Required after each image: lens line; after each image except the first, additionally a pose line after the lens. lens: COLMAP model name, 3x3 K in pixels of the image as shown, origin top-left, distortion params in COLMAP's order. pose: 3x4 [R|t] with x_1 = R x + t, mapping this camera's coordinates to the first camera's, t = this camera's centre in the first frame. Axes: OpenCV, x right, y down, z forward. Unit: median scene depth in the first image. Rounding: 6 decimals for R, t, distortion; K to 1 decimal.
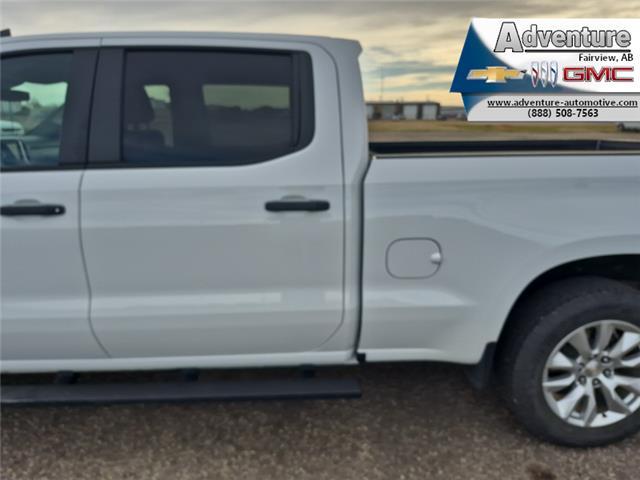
lens RADIAL K [[454.5, 0, 328.8], [0, 454.5, 242.8], [0, 0, 1]] dist [0.032552, -0.057784]
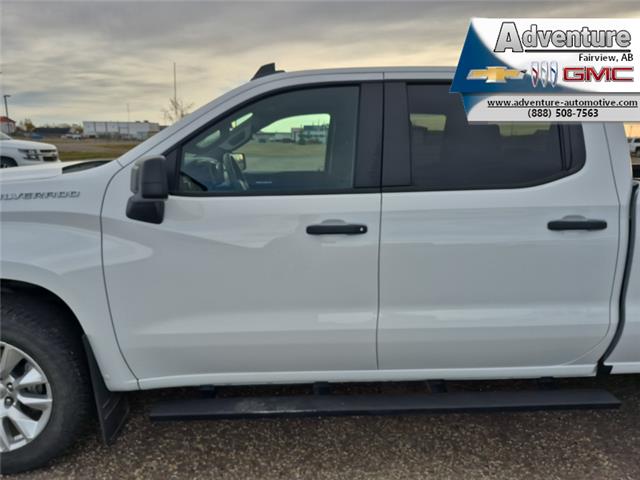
lens RADIAL K [[447.1, 0, 320.0], [0, 447.1, 240.0], [0, 0, 1]] dist [0.036383, -0.047353]
pose [[0.999973, 0.002197, 0.006948, -0.593263], [-0.001828, 0.998611, -0.052665, 0.007990], [-0.007054, 0.052651, 0.998588, -0.048364]]
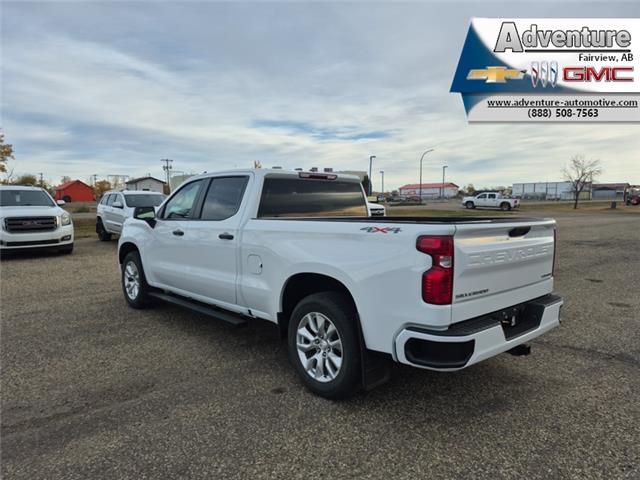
lens RADIAL K [[454.5, 0, 328.8], [0, 454.5, 242.8], [0, 0, 1]] dist [0.032552, -0.057784]
pose [[0.649426, 0.059393, -0.758102, 1.881230], [-0.191971, 0.977459, -0.087873, 0.052515], [0.735794, 0.202601, 0.646189, -0.150295]]
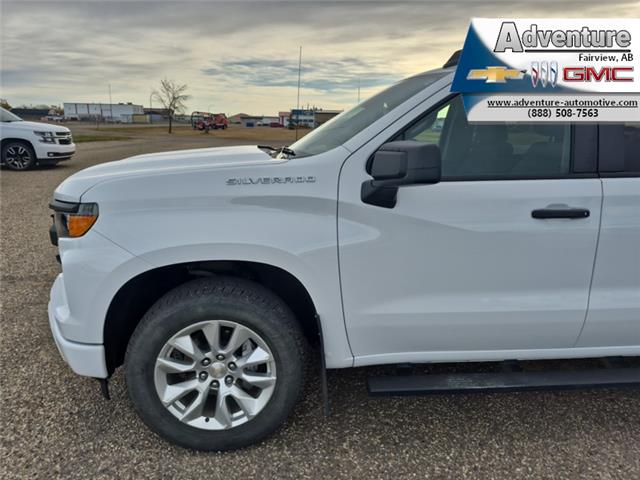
lens RADIAL K [[447.3, 0, 324.6], [0, 447.3, 246.5], [0, 0, 1]] dist [0.011658, -0.005612]
pose [[0.998893, 0.001984, 0.047005, -1.086454], [-0.001649, 0.999973, -0.007164, 0.015587], [-0.047018, 0.007079, 0.998869, -0.064049]]
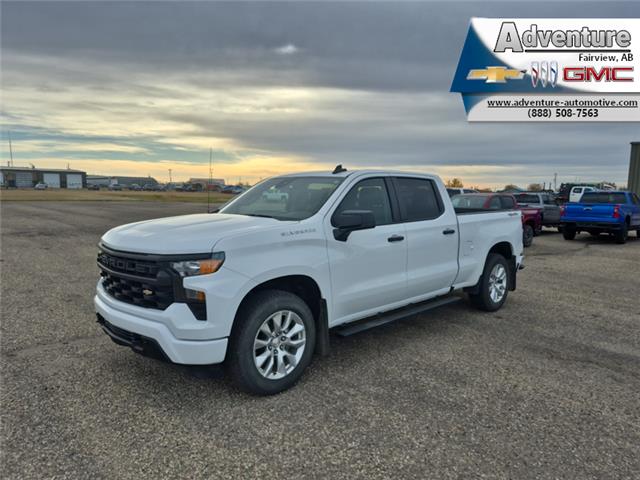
lens RADIAL K [[439.9, 0, 320.0], [0, 439.9, 240.0], [0, 0, 1]] dist [0.041362, -0.043396]
pose [[0.748643, -0.066741, 0.659605, -2.226586], [0.164483, 0.982512, -0.087272, 0.069348], [-0.642245, 0.173829, 0.746528, -0.496666]]
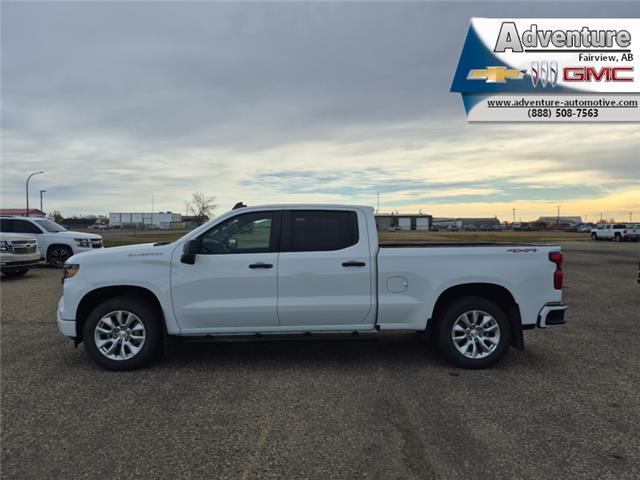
lens RADIAL K [[434.8, 0, 328.6], [0, 434.8, 243.9], [0, 0, 1]] dist [0.078884, -0.091286]
pose [[0.999973, -0.006690, -0.003101, -0.186820], [0.005788, 0.972682, -0.232069, 0.360660], [0.004569, 0.232045, 0.972694, -1.413044]]
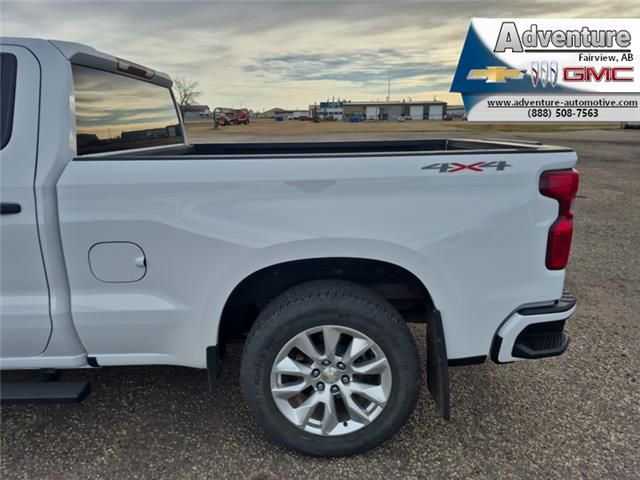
lens RADIAL K [[439.9, 0, 320.0], [0, 439.9, 240.0], [0, 0, 1]] dist [0.041362, -0.043396]
pose [[0.999071, -0.002463, -0.043022, 0.612845], [0.002402, 0.999996, -0.001467, -0.009877], [0.043025, 0.001362, 0.999073, 0.061588]]
